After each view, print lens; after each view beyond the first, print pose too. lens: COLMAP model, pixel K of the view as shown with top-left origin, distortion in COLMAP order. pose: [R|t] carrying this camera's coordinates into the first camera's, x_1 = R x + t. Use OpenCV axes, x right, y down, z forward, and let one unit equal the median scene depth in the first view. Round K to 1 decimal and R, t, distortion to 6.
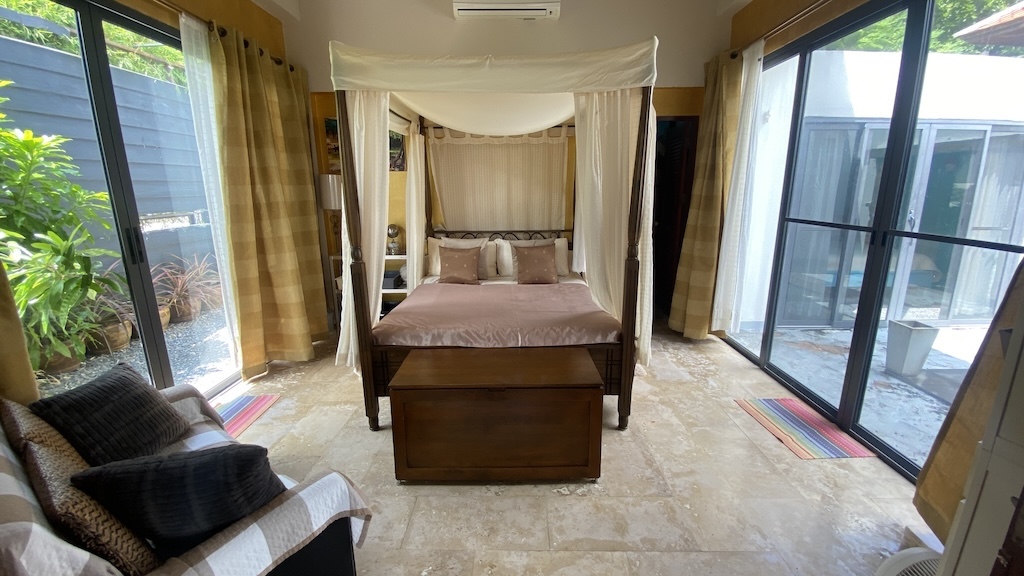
lens RADIAL K [[417.8, 0, 515.2], [0, 417.8, 285.8], [0, 0, 1]] dist [0.010089, -0.016099]
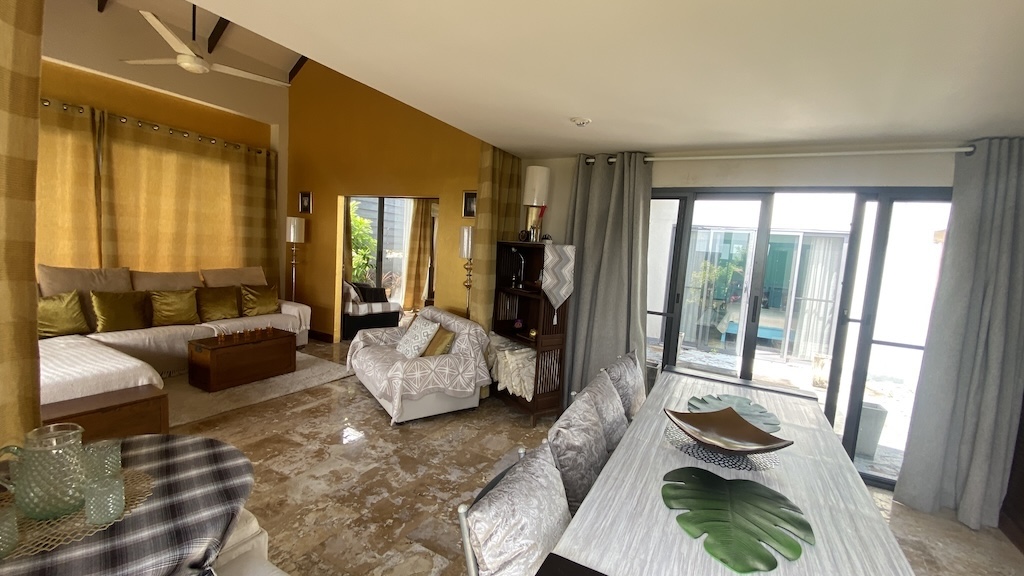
lens RADIAL K [[417.8, 0, 515.2], [0, 417.8, 285.8], [0, 0, 1]] dist [0.010089, -0.016099]
pose [[0.884926, 0.111214, -0.452257, 1.171744], [-0.176820, 0.978590, -0.105338, 0.219265], [0.430860, 0.173184, 0.885645, -1.078454]]
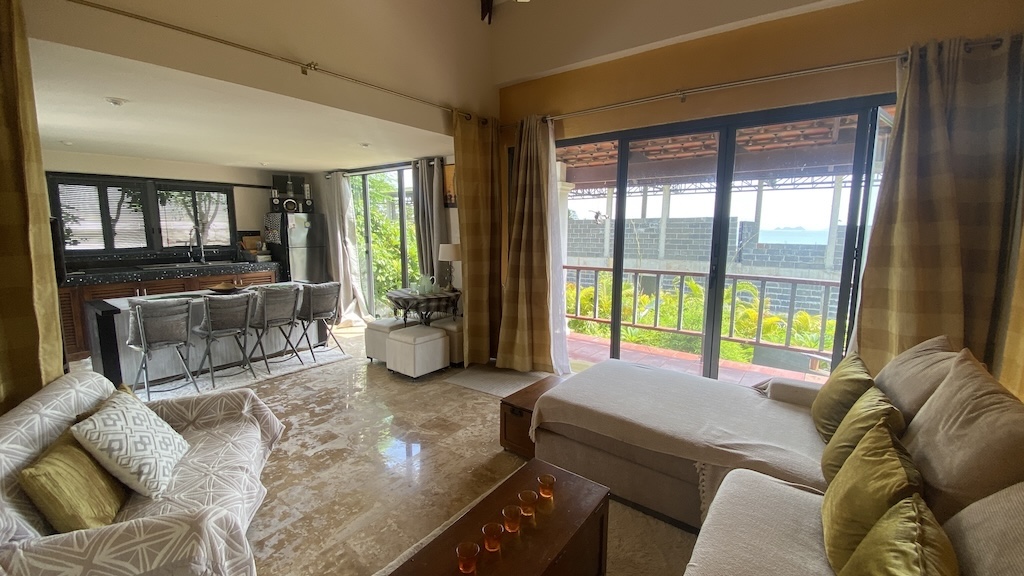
lens RADIAL K [[417.8, 0, 515.2], [0, 417.8, 285.8], [0, 0, 1]] dist [0.010089, -0.016099]
pose [[-0.811053, -0.079034, 0.579609, -0.357977], [0.133915, 0.939433, 0.315488, -0.015078], [-0.569439, 0.333496, -0.751346, -0.019250]]
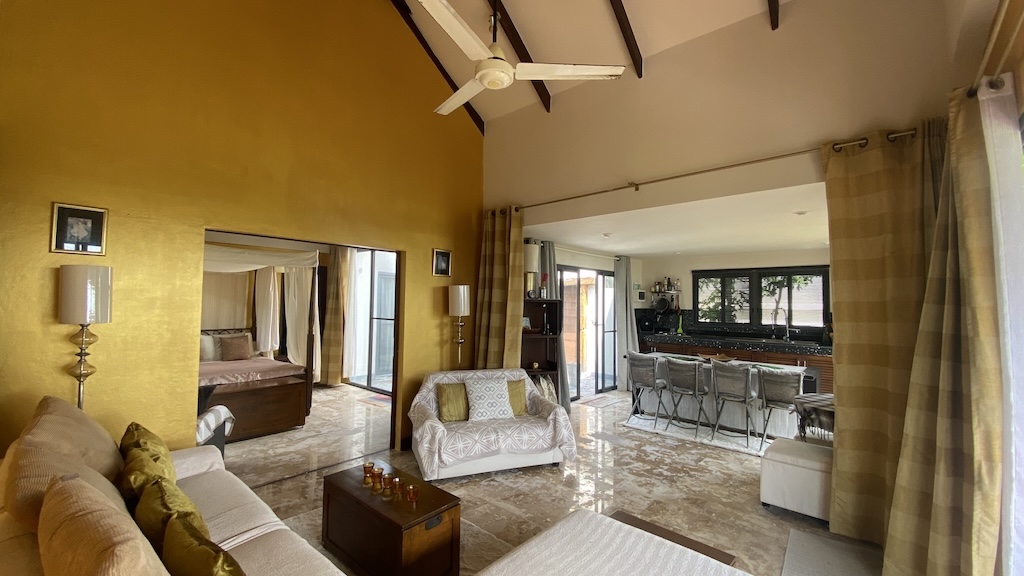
lens RADIAL K [[410.0, 0, 505.6], [0, 410.0, 283.9], [0, 0, 1]] dist [0.001333, -0.014353]
pose [[0.664348, 0.048471, 0.745850, -0.530738], [0.150645, 0.968732, -0.197139, 0.206056], [-0.732084, 0.243327, 0.636274, -0.982374]]
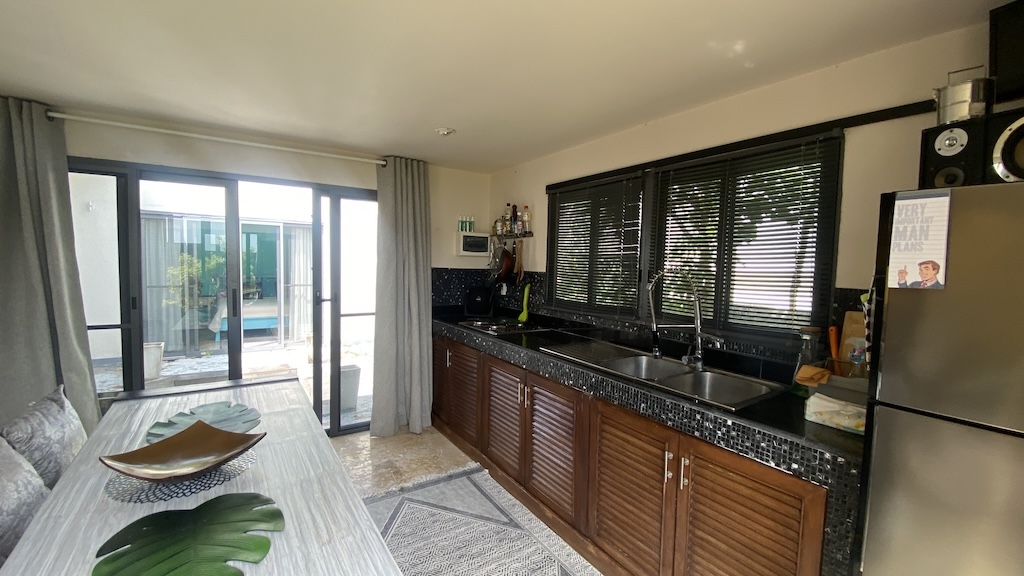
lens RADIAL K [[417.8, 0, 515.2], [0, 417.8, 285.8], [0, 0, 1]] dist [0.010089, -0.016099]
pose [[0.814112, -0.007274, 0.580662, 1.201976], [0.100432, 0.986618, -0.128449, 0.213899], [-0.571957, 0.162889, 0.803948, -1.063078]]
